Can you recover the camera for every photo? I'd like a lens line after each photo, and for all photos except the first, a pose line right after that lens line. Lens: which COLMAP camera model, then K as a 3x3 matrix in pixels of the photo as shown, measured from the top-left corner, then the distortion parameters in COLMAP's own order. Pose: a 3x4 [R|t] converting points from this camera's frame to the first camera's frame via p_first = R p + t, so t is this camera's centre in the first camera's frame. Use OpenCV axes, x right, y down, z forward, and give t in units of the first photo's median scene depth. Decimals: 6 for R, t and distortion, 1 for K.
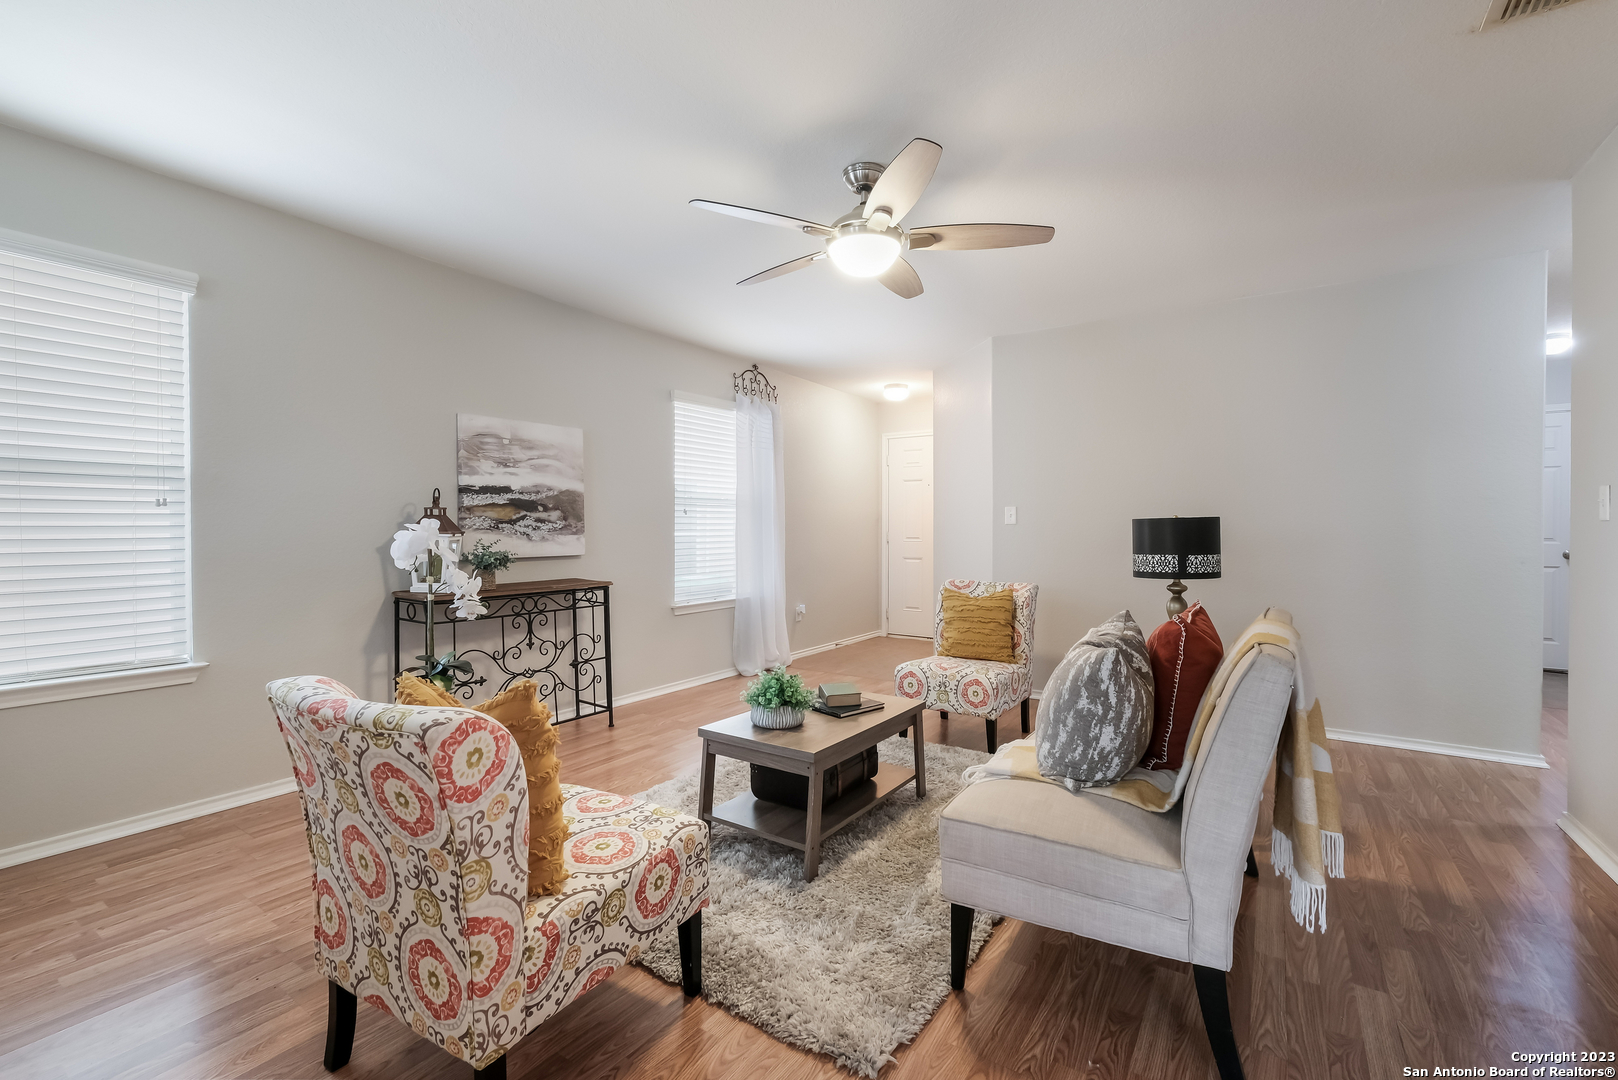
lens RADIAL K [[702.4, 0, 807.6], [0, 702.4, 536.5], [0, 0, 1]] dist [0.001026, -0.000020]
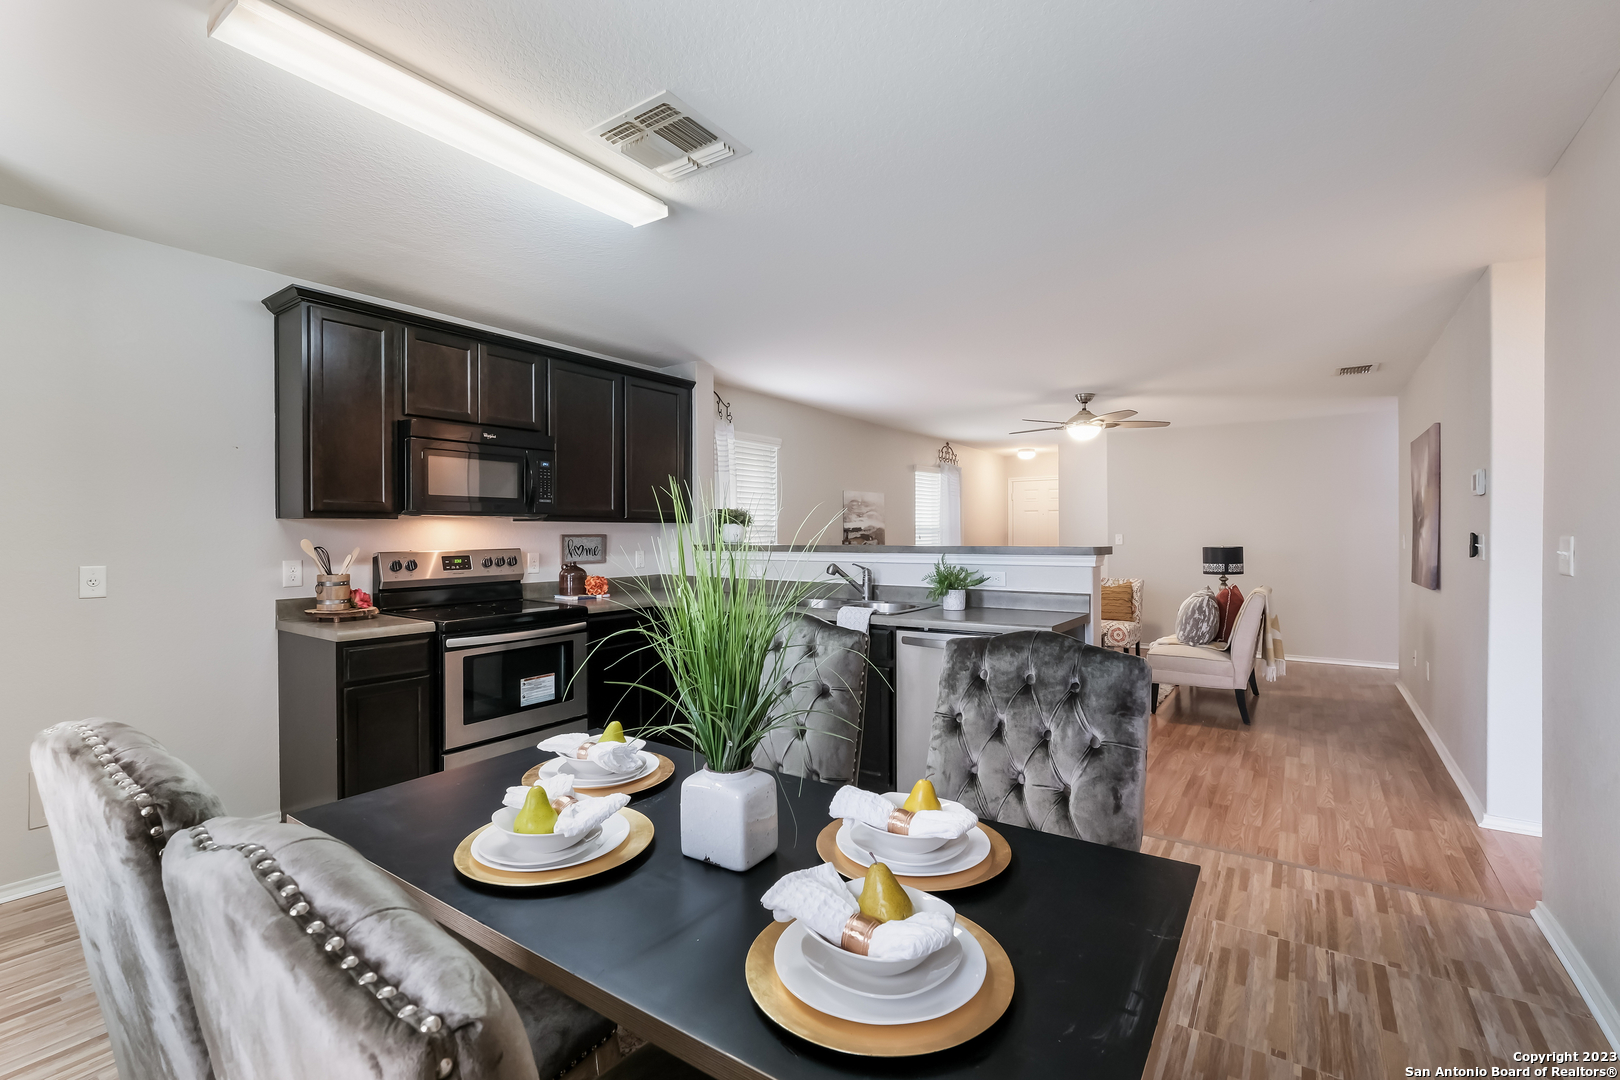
lens RADIAL K [[710.6, 0, 811.6], [0, 710.6, 529.6], [0, 0, 1]] dist [-0.012154, 0.001654]
pose [[0.999771, -0.003505, -0.021105, -0.537344], [0.003147, 0.999851, -0.016950, -0.035410], [0.021161, 0.016879, 0.999634, -0.932634]]
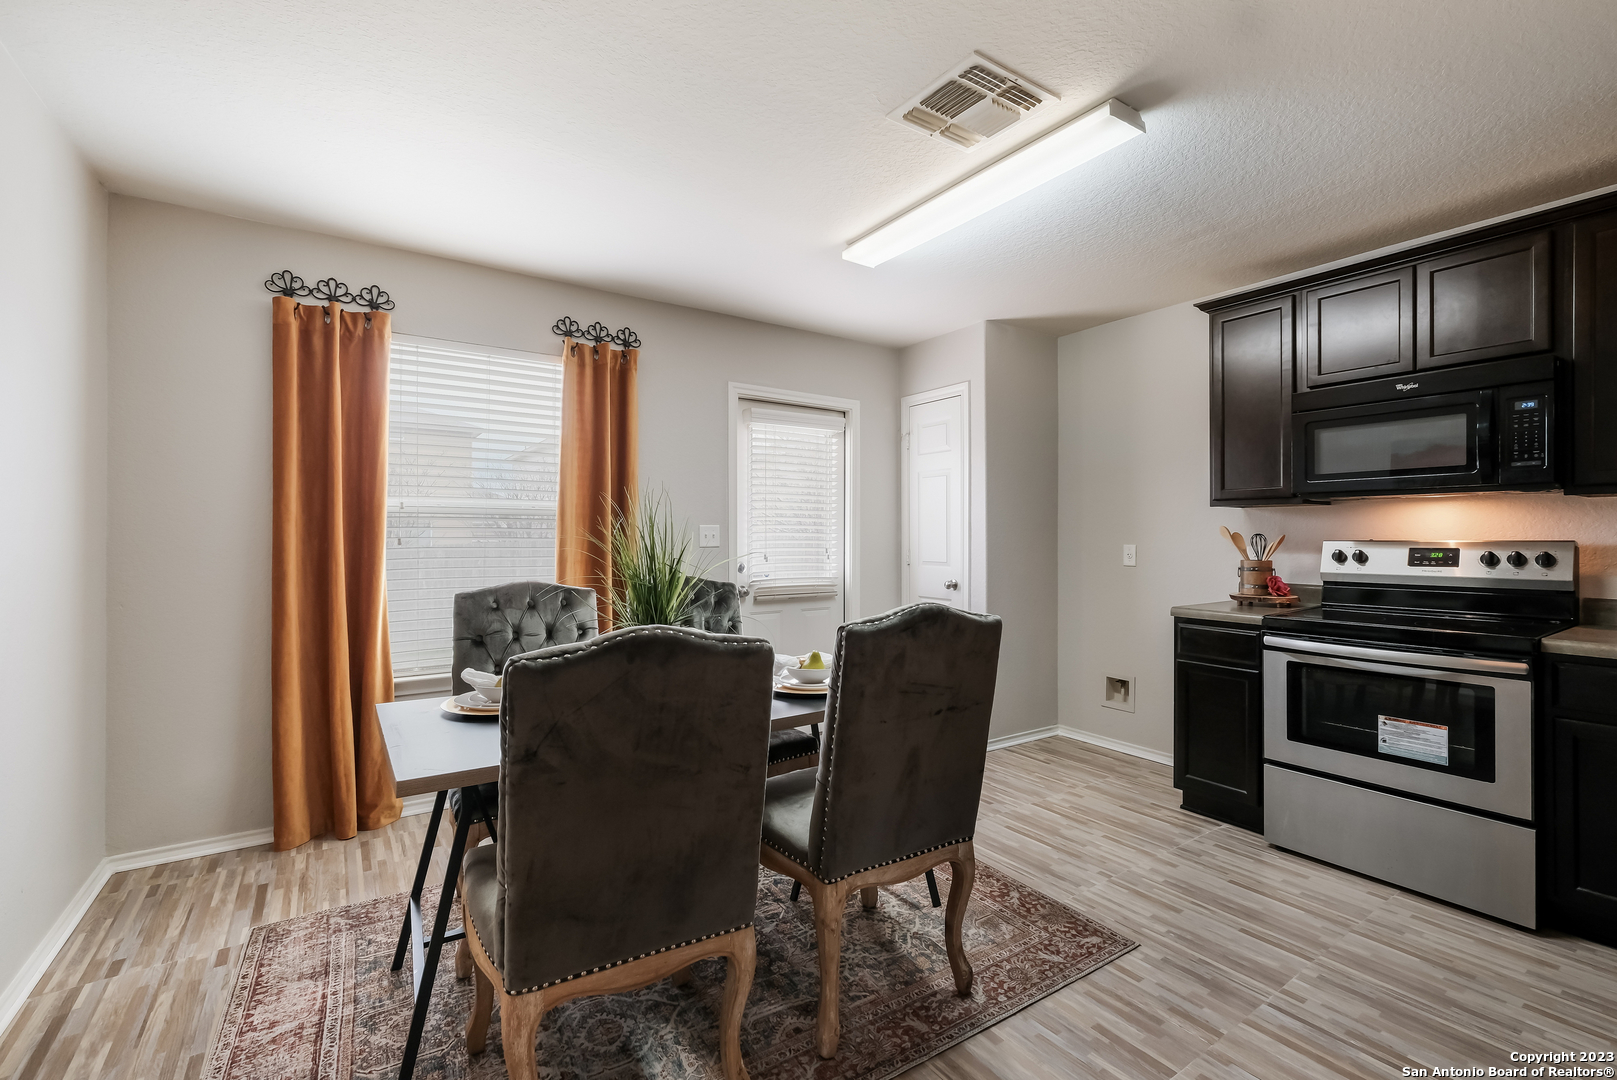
lens RADIAL K [[699.9, 0, 812.1], [0, 699.9, 530.6], [0, 0, 1]] dist [-0.002481, -0.000339]
pose [[-0.372366, -0.008059, -0.928051, -0.109431], [-0.012014, 0.999920, -0.003862, -0.024245], [0.928008, 0.009712, -0.372433, -0.265254]]
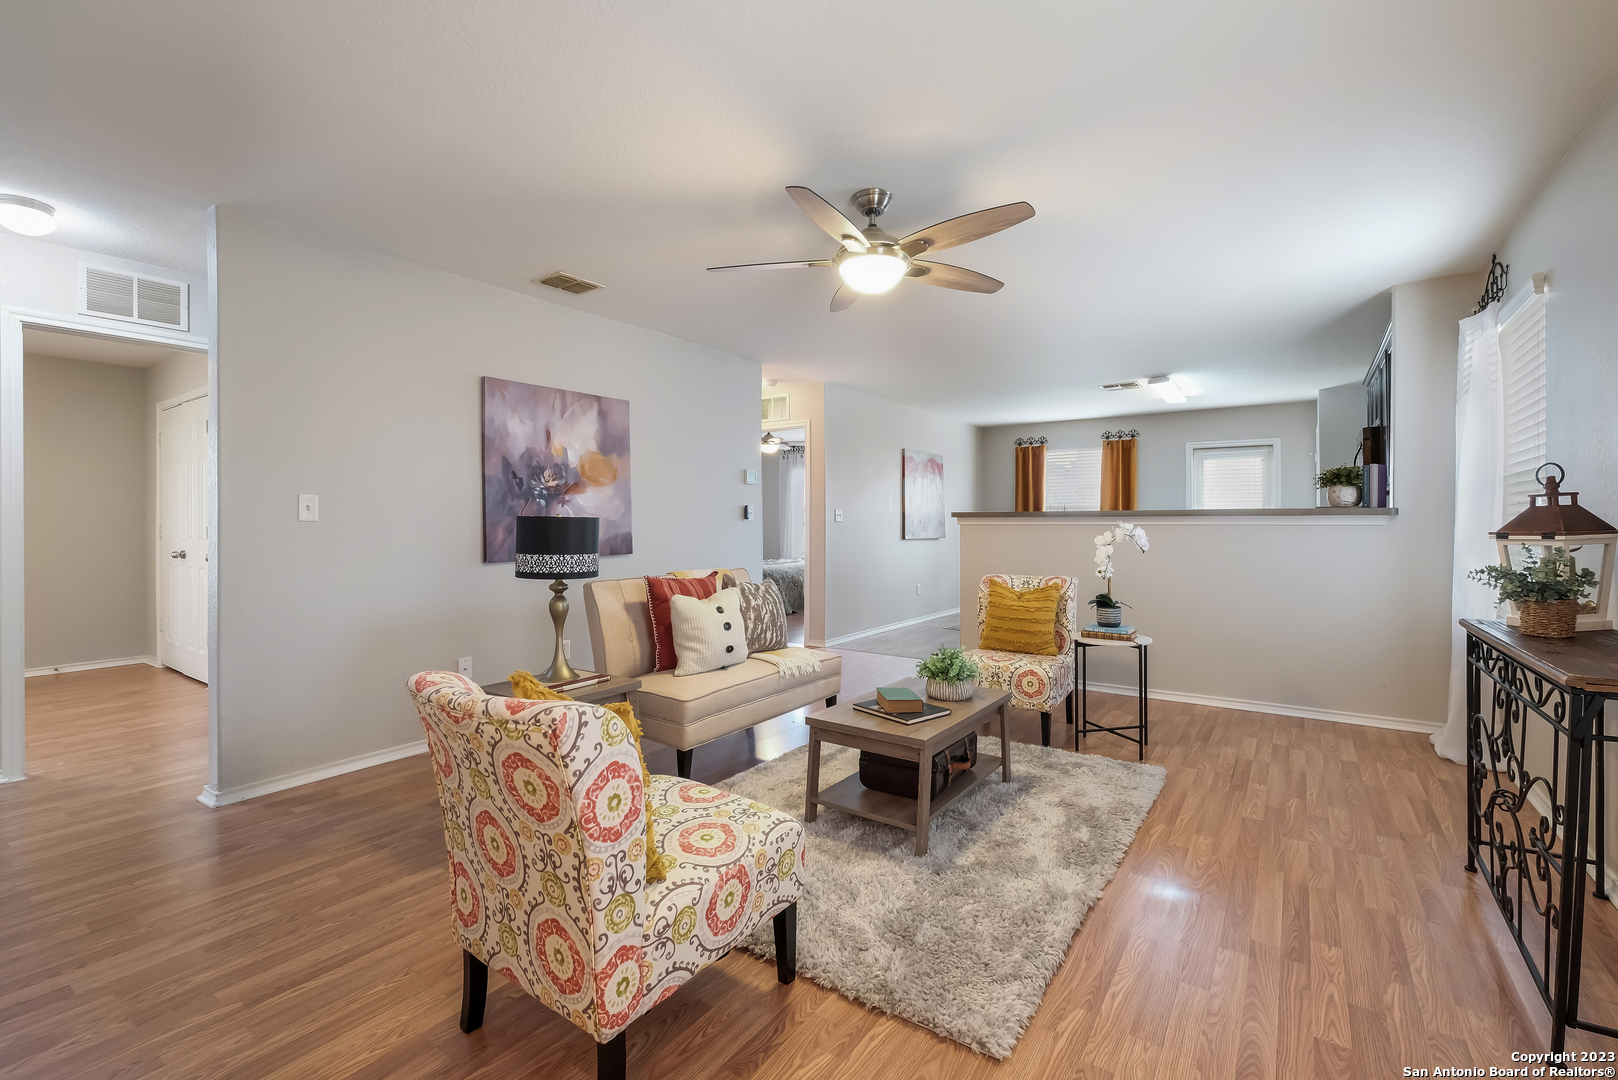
lens RADIAL K [[706.1, 0, 809.5], [0, 706.1, 516.9], [0, 0, 1]] dist [0.000923, 0.000142]
pose [[-0.999767, 0.001637, 0.021534, 0.113322], [0.001671, 0.999997, 0.001552, -0.020603], [-0.021531, 0.001588, -0.999767, 1.511975]]
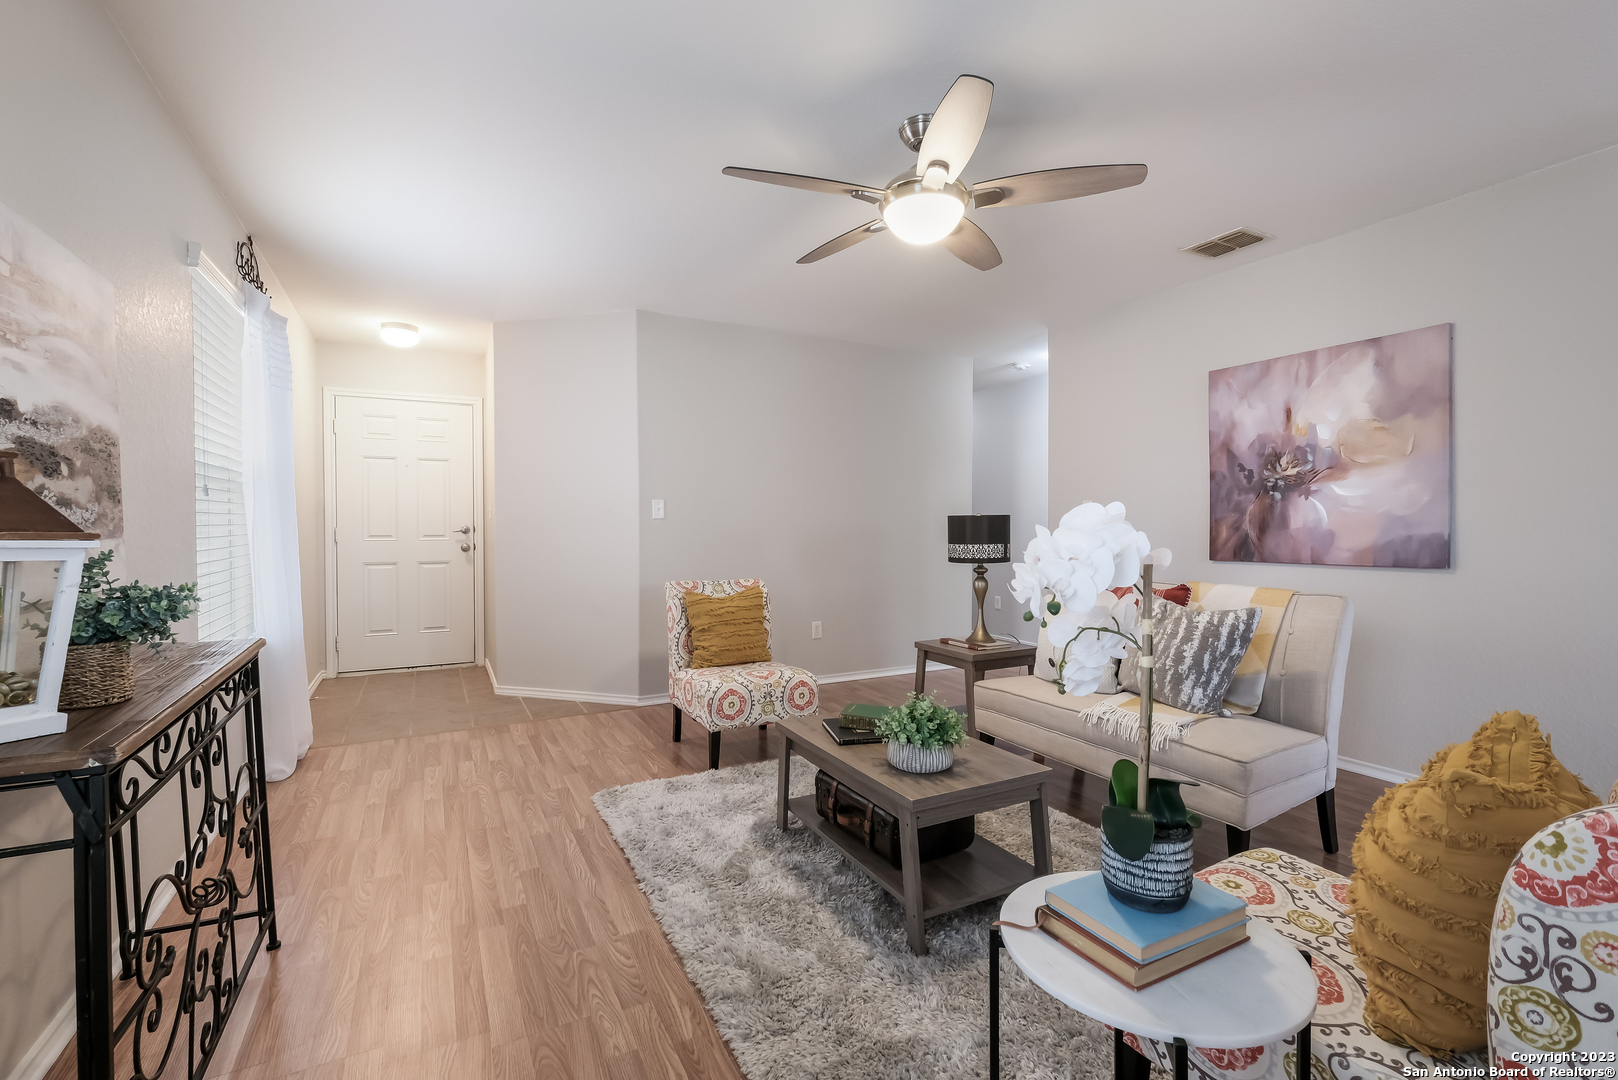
lens RADIAL K [[703.2, 0, 809.0], [0, 703.2, 540.0], [0, 0, 1]] dist [-0.004584, -0.000153]
pose [[0.471289, -0.020402, 0.881743, -0.567768], [0.009582, 0.999792, 0.018012, -0.005626], [-0.881927, -0.000040, 0.471386, 0.511142]]
